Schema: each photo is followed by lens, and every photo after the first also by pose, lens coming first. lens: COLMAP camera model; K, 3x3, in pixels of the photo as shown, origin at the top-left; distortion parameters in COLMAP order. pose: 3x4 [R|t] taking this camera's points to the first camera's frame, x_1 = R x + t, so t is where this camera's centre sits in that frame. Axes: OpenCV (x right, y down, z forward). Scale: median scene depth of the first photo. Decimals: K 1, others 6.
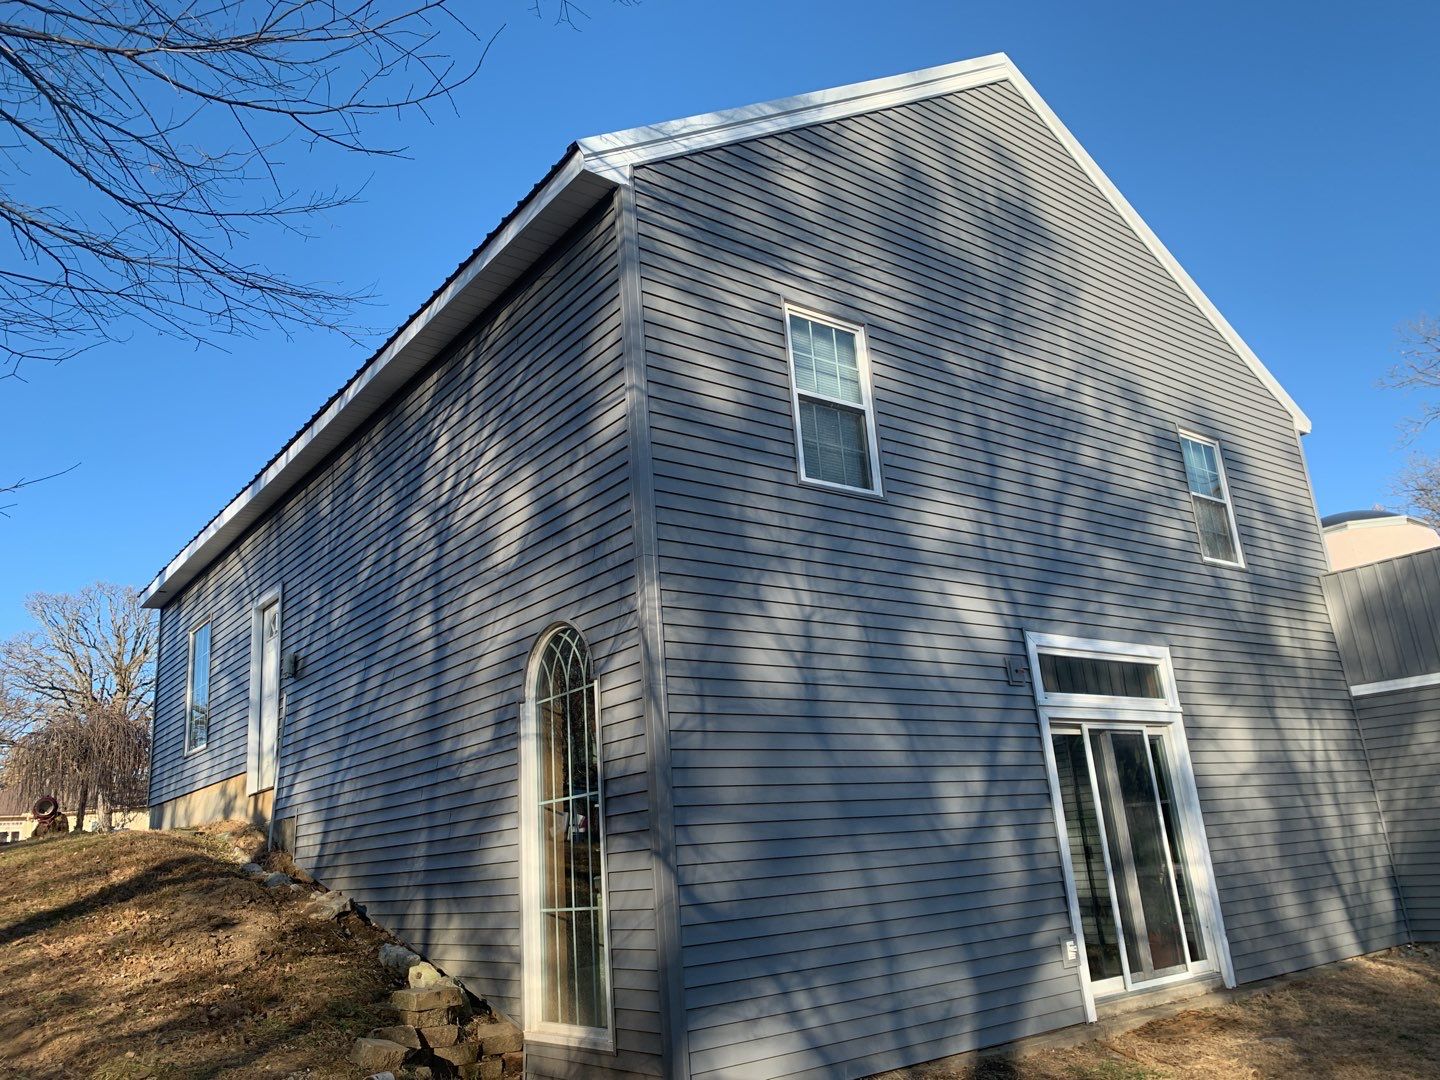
lens RADIAL K [[1099.5, 0, 726.0], [0, 1099.5, 535.1], [0, 0, 1]] dist [0.073052, -0.084025]
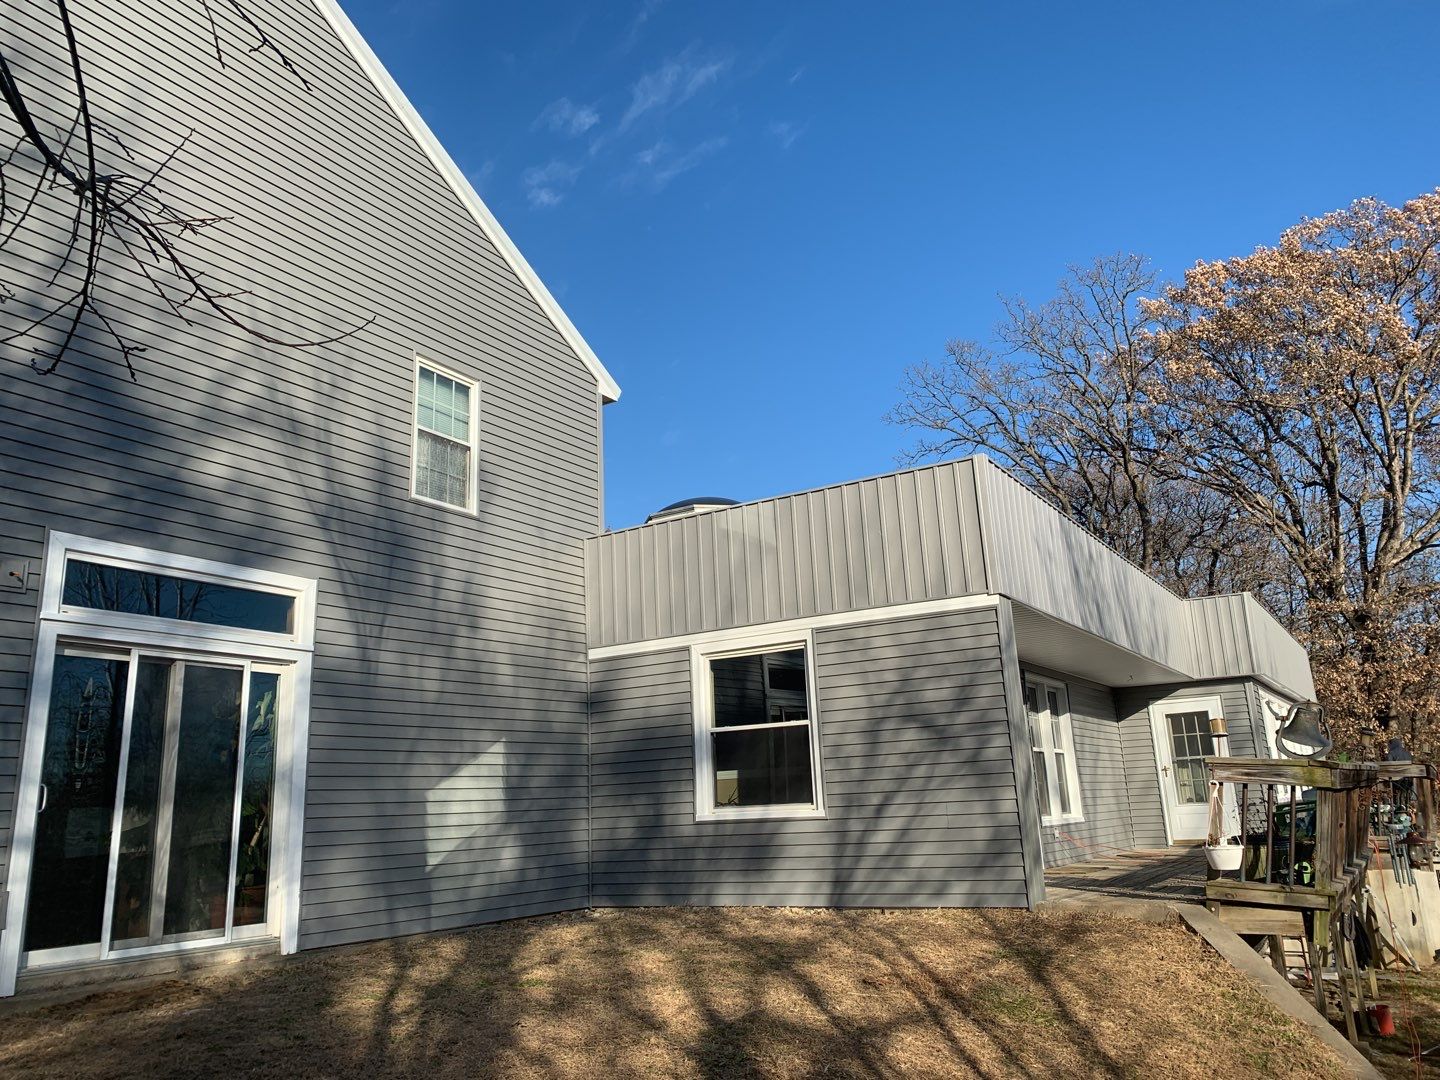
lens RADIAL K [[1099.7, 0, 729.2], [0, 1099.7, 528.3], [0, 0, 1]] dist [0.070048, -0.089977]
pose [[0.936331, 0.121308, 0.329498, 0.472575], [-0.124610, 0.992143, -0.011165, 0.031765], [-0.328264, -0.030604, 0.944090, 0.048726]]
